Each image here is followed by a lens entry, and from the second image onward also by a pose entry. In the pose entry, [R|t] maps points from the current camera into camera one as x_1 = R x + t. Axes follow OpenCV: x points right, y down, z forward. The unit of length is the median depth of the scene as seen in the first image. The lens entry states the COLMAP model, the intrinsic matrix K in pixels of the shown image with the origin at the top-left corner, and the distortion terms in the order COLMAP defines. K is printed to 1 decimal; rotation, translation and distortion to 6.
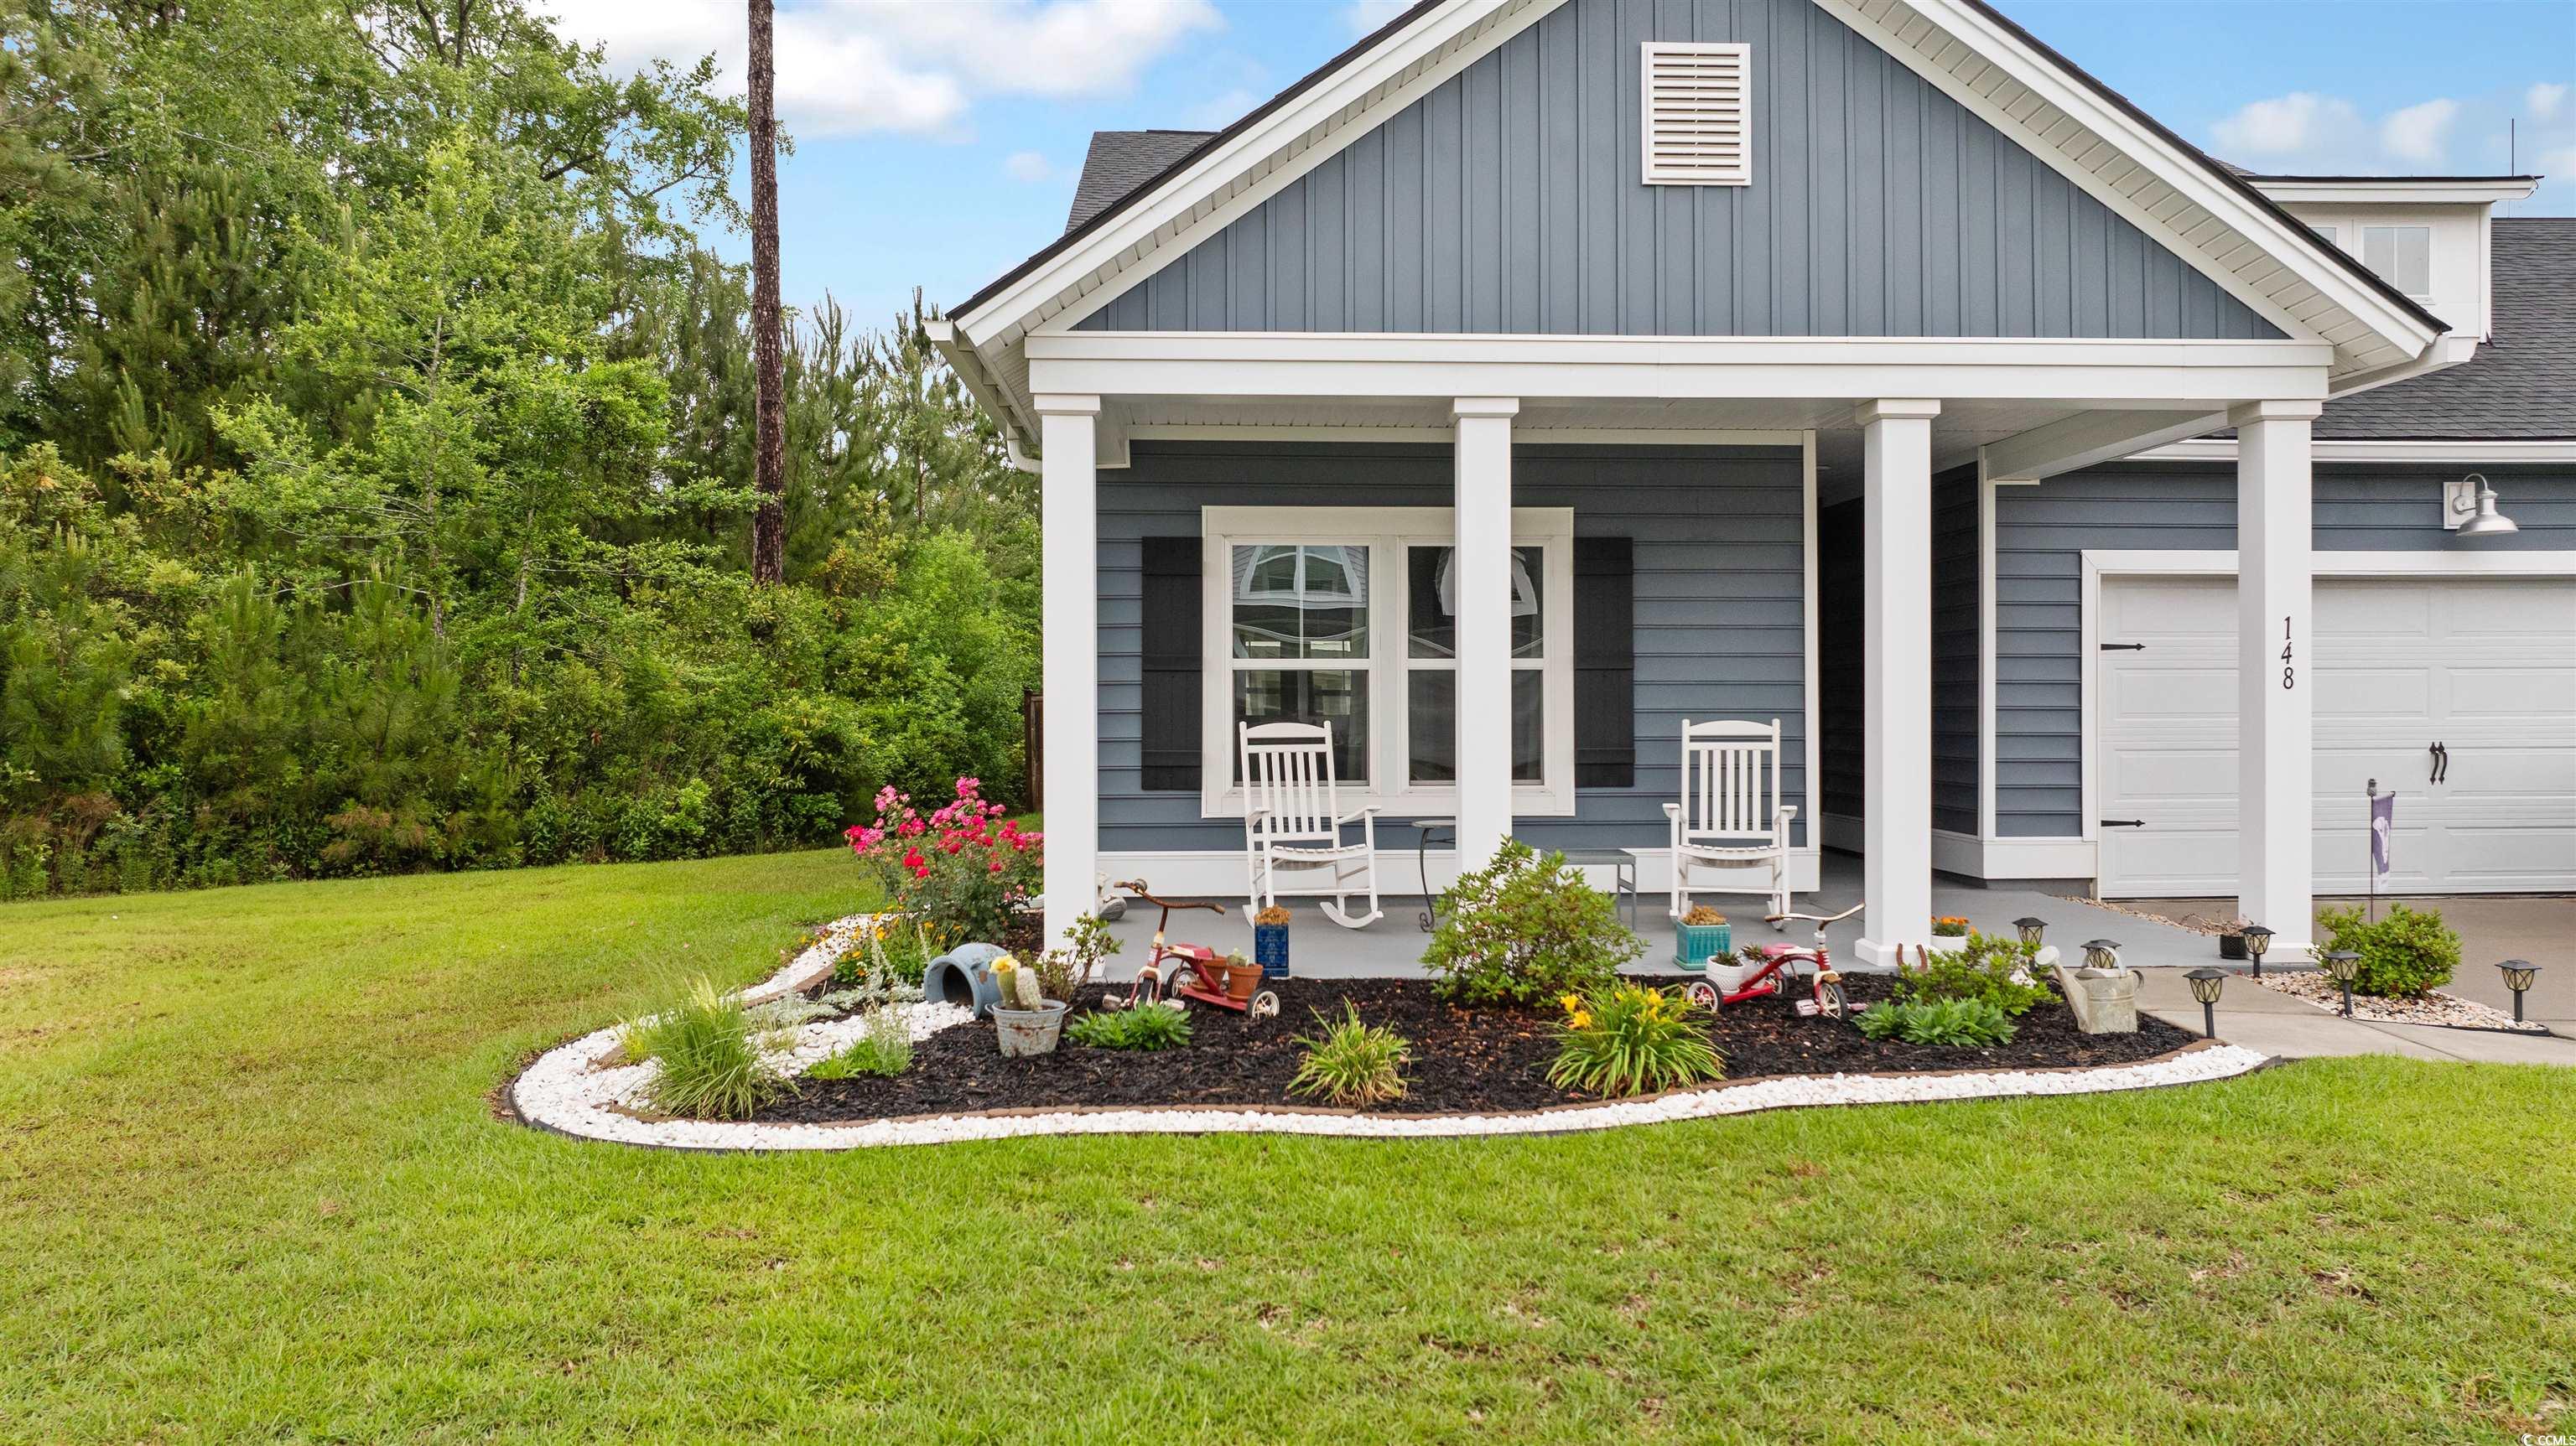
lens RADIAL K [[1840.5, 0, 1295.8], [0, 1840.5, 722.4], [0, 0, 1]] dist [-0.015890, 0.005622]
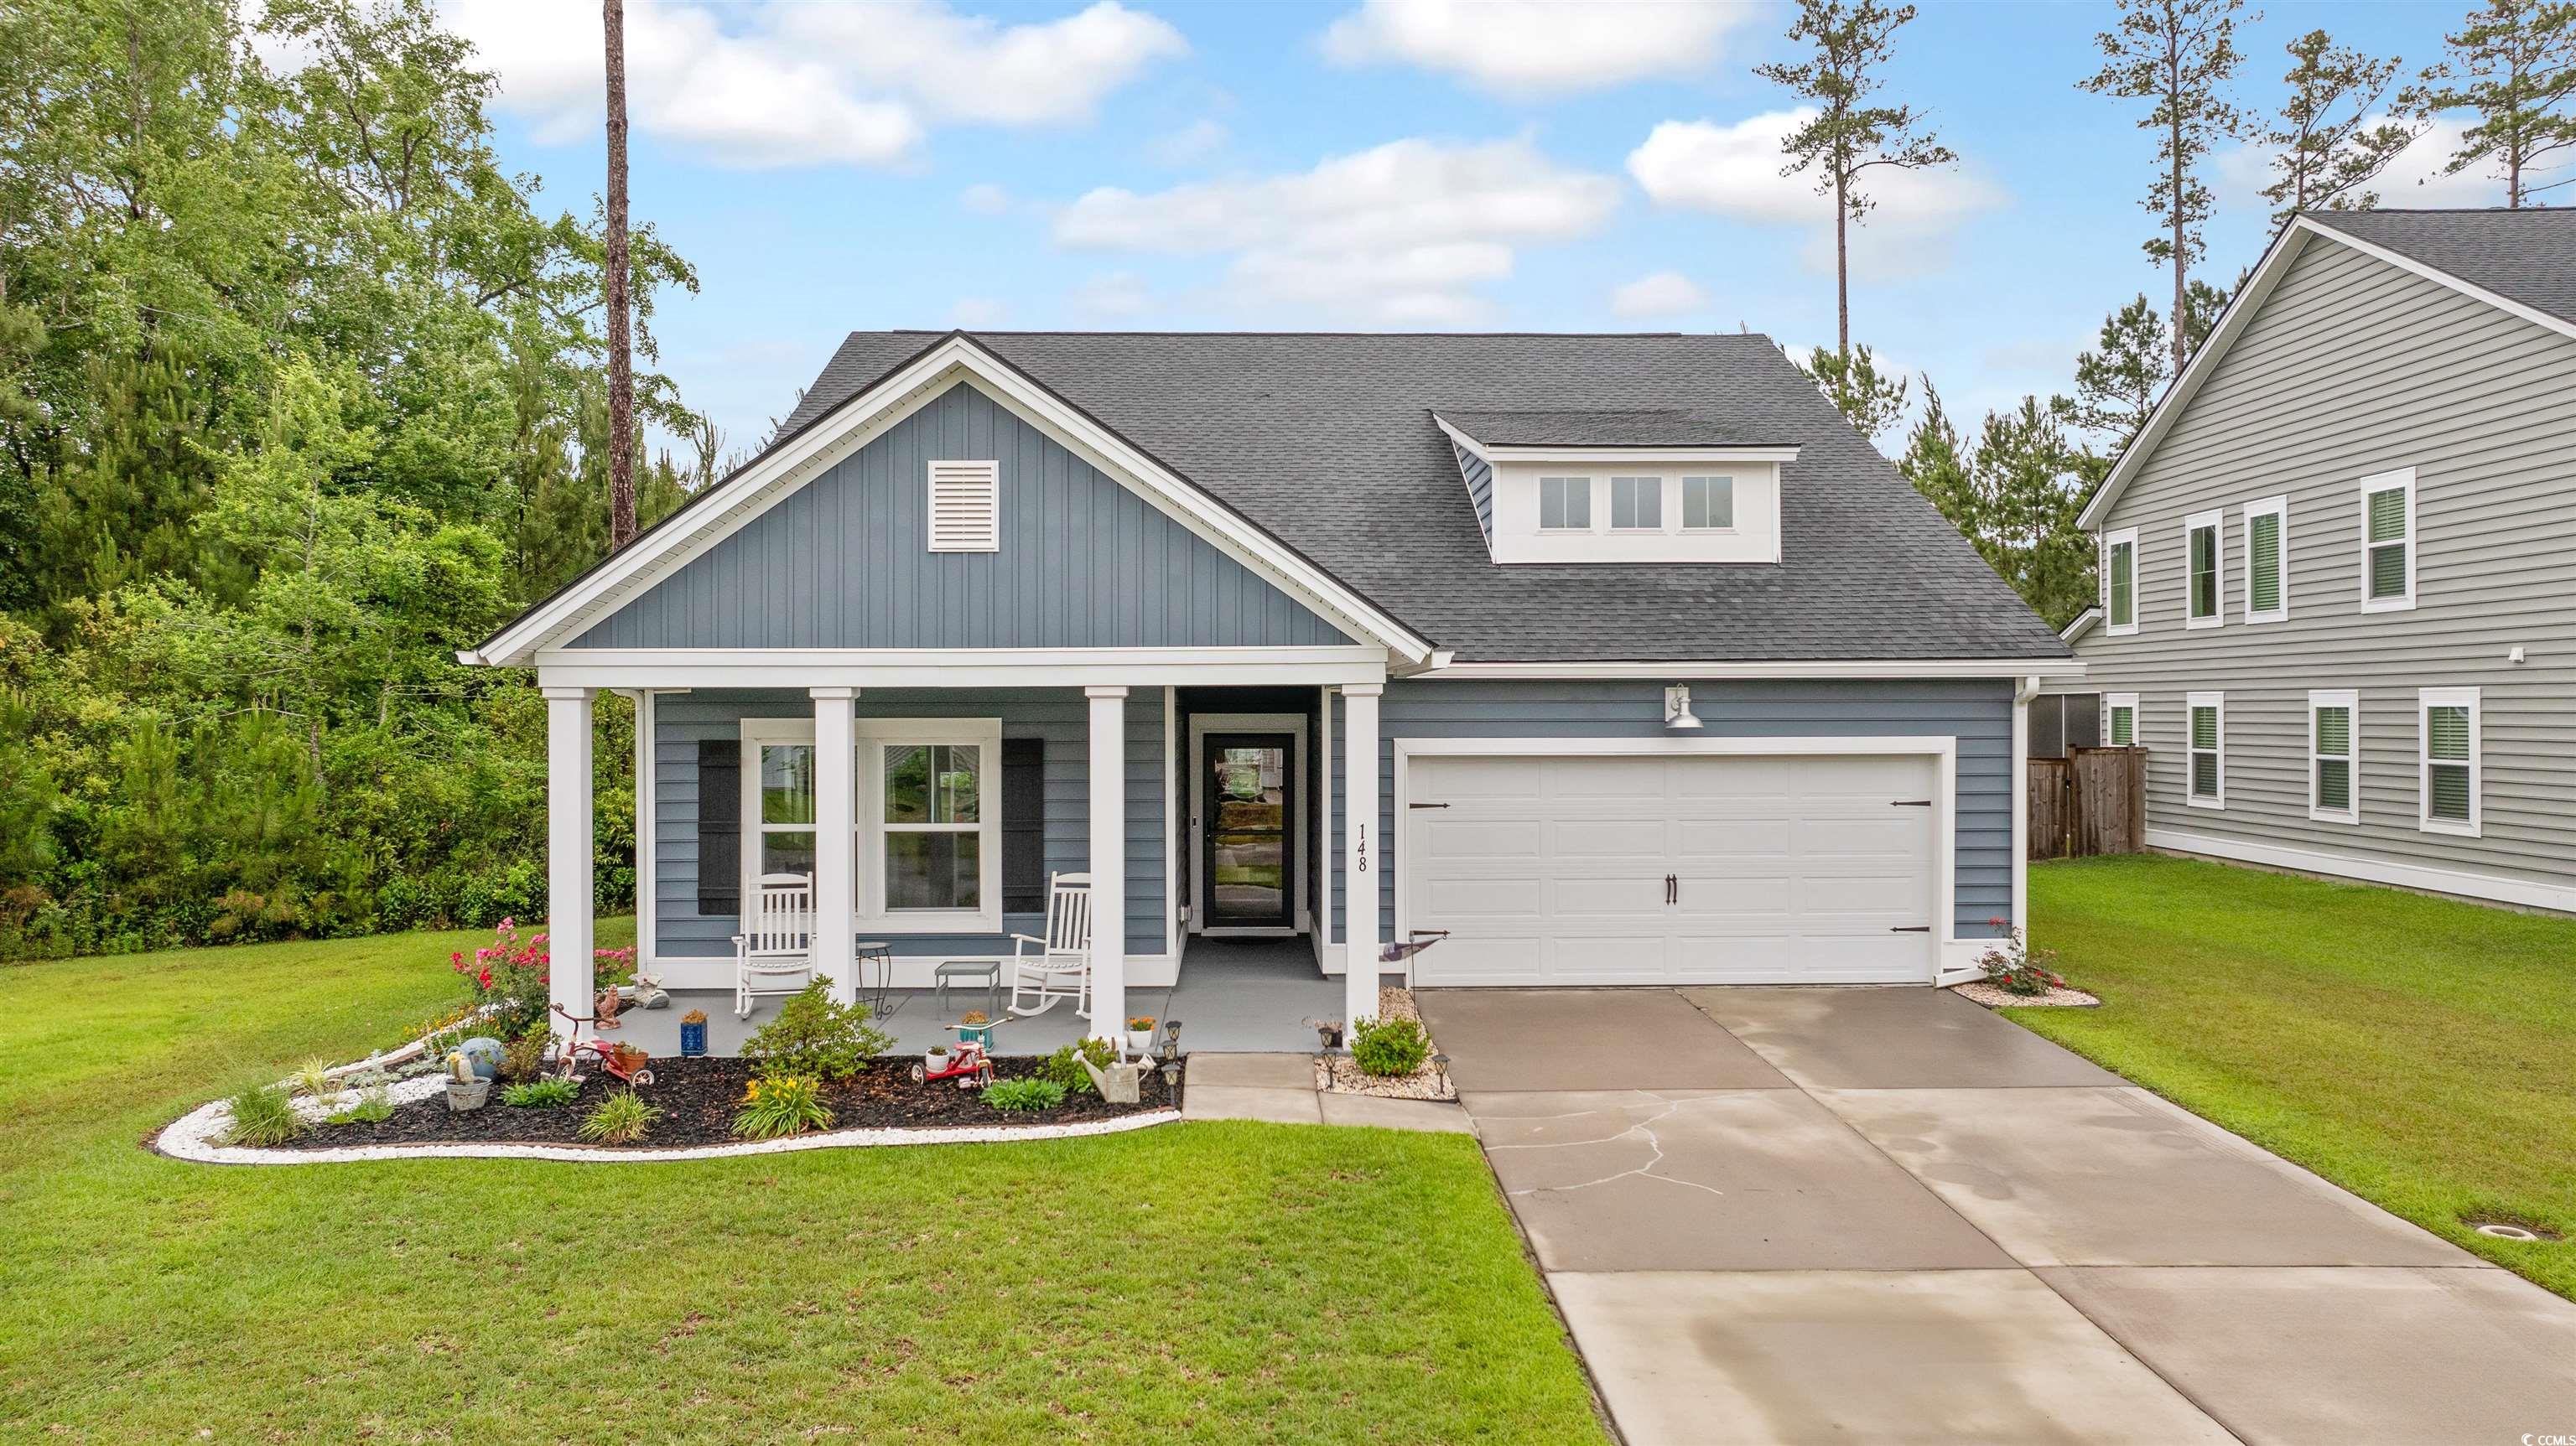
lens RADIAL K [[1840.5, 0, 1281.7], [0, 1840.5, 714.7], [0, 0, 1]] dist [-0.015890, 0.005622]
pose [[0.999616, 0.001077, -0.027685, 0.275233], [-0.001277, 0.999973, -0.007196, -0.073647], [0.027676, 0.007228, 0.999591, -0.289371]]
